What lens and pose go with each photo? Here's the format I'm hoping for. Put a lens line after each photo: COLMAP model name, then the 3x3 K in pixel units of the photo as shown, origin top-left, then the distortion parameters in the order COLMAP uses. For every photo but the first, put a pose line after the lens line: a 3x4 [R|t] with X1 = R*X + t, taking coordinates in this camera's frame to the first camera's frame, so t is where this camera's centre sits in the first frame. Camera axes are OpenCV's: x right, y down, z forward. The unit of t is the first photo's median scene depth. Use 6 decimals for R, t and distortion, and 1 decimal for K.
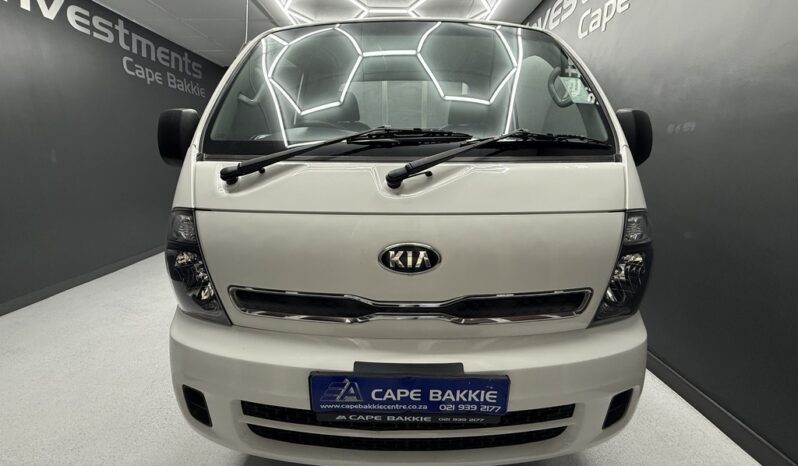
lens RADIAL K [[318.0, 0, 402.1], [0, 318.0, 231.2], [0, 0, 1]] dist [0.001465, 0.000130]
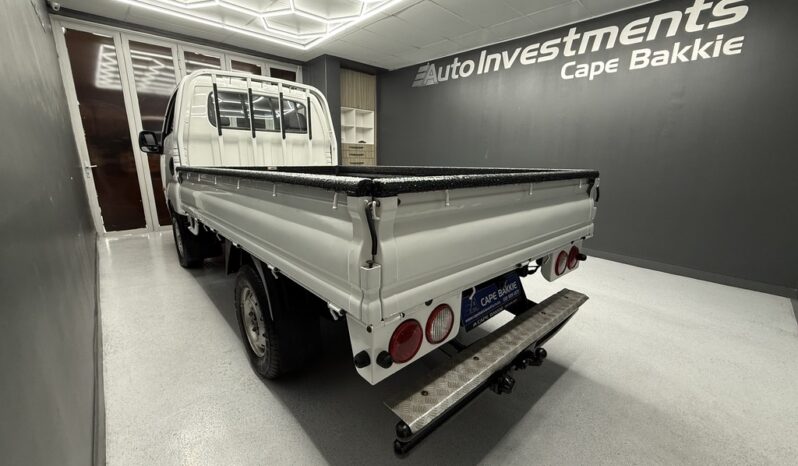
lens RADIAL K [[318.0, 0, 396.0], [0, 318.0, 232.8], [0, 0, 1]] dist [0.001465, 0.000130]
pose [[-0.749302, 0.140501, -0.647152, 0.338021], [-0.169538, 0.903967, 0.392557, -0.342107], [0.640159, 0.403861, -0.653524, 1.516454]]
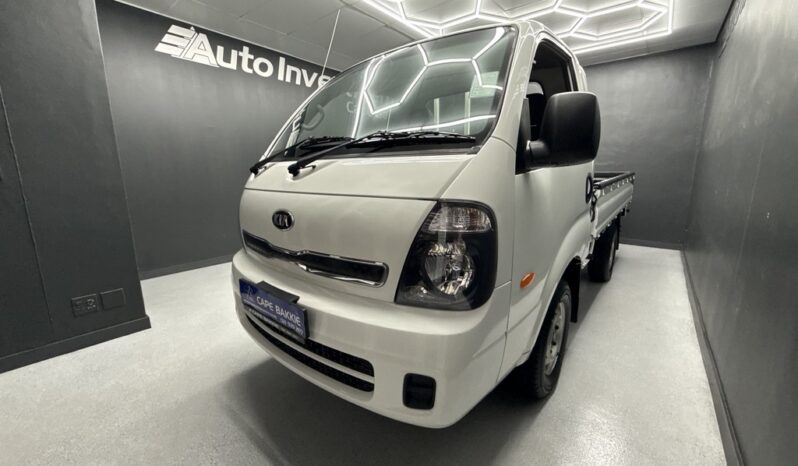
lens RADIAL K [[318.0, 0, 404.9], [0, 318.0, 227.8], [0, 0, 1]] dist [0.001465, 0.000130]
pose [[0.778912, 0.103985, -0.618453, 0.319265], [-0.132403, 0.991196, -0.000098, 0.010209], [0.612998, 0.081962, 0.785822, 0.031850]]
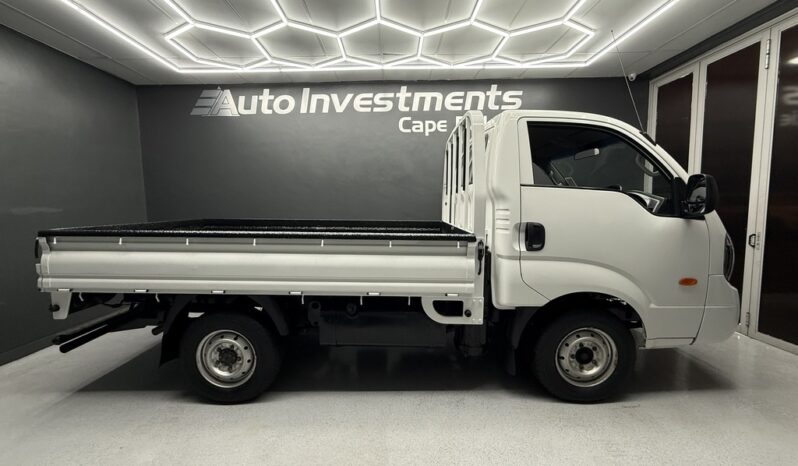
lens RADIAL K [[318.0, 0, 395.9], [0, 318.0, 232.7], [0, 0, 1]] dist [0.001465, 0.000130]
pose [[-0.020594, 0.078222, -0.996723, 0.261250], [-0.207875, 0.974813, 0.080797, -0.233328], [0.977939, 0.208858, -0.003815, 1.029051]]
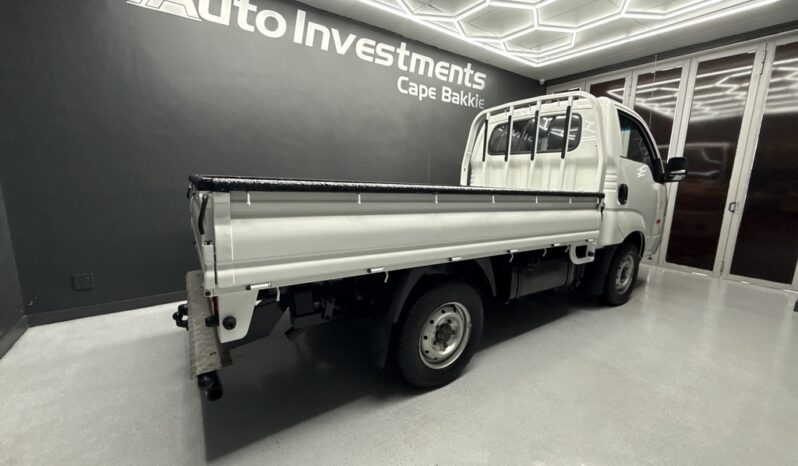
lens RADIAL K [[318.0, 0, 398.0], [0, 318.0, 231.9], [0, 0, 1]] dist [0.001465, 0.000130]
pose [[0.555326, 0.145039, -0.818888, 0.068885], [-0.201808, 0.978745, 0.036497, -0.073852], [0.806775, 0.144990, 0.572792, 0.441409]]
